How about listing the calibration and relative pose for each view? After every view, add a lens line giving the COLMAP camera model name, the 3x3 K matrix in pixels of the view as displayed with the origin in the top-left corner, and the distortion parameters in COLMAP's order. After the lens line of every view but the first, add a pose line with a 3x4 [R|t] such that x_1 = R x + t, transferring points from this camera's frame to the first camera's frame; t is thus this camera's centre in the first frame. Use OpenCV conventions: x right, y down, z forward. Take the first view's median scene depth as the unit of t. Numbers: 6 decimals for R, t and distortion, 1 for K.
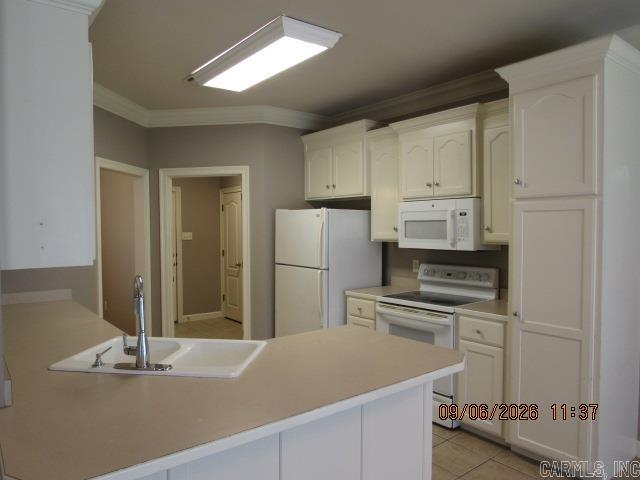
lens RADIAL K [[457.4, 0, 318.5], [0, 457.4, 240.5], [0, 0, 1]] dist [-0.022043, -0.003676]
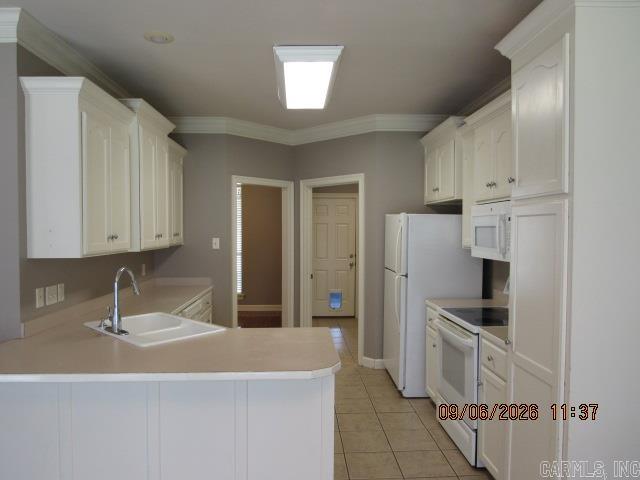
lens RADIAL K [[457.4, 0, 315.5], [0, 457.4, 240.8], [0, 0, 1]] dist [-0.022043, -0.003676]
pose [[0.813107, 0.020840, -0.581742, 0.465389], [-0.023079, 0.999727, 0.003556, -0.011398], [0.581657, 0.010534, 0.813366, 0.100690]]
